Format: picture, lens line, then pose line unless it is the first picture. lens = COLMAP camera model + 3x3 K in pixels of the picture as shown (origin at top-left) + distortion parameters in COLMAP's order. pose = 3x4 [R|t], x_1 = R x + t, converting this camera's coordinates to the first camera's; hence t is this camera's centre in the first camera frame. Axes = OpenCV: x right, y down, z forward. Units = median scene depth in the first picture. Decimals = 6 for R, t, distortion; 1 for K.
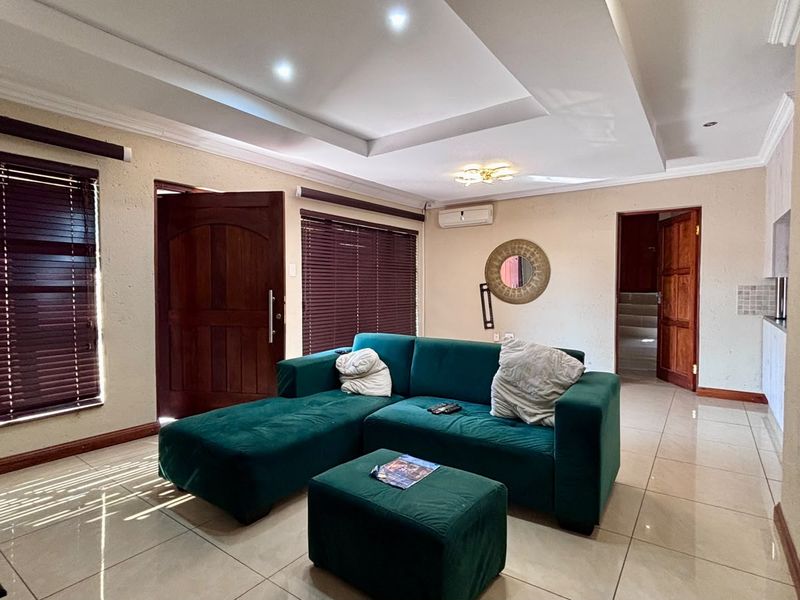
lens RADIAL K [[428.7, 0, 401.7], [0, 428.7, 299.4], [0, 0, 1]] dist [-0.000555, -0.005996]
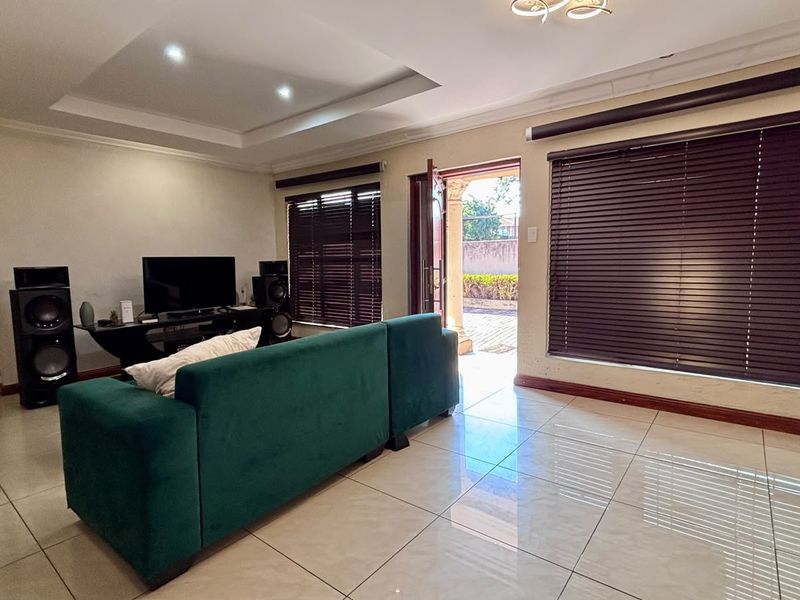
lens RADIAL K [[428.7, 0, 398.0], [0, 428.7, 300.6], [0, 0, 1]] dist [-0.000555, -0.005996]
pose [[-0.056113, 0.097502, -0.993652, 0.870278], [-0.012015, 0.995082, 0.098321, -0.029804], [0.998352, 0.017456, -0.054666, 1.171440]]
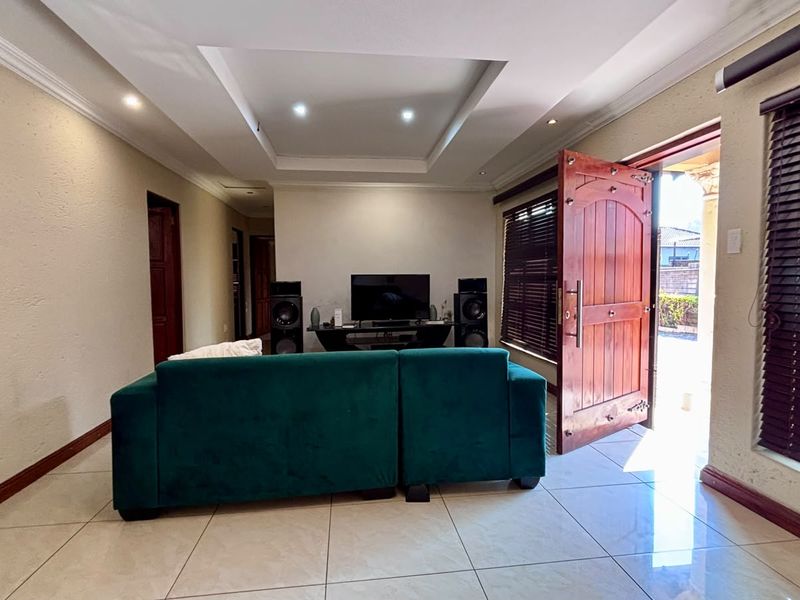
lens RADIAL K [[428.7, 0, 393.9], [0, 428.7, 297.3], [0, 0, 1]] dist [-0.000555, -0.005996]
pose [[-0.741915, 0.035790, -0.669539, 0.551188], [-0.011654, 0.997735, 0.066248, -0.046823], [0.670393, 0.056953, -0.739817, 1.635535]]
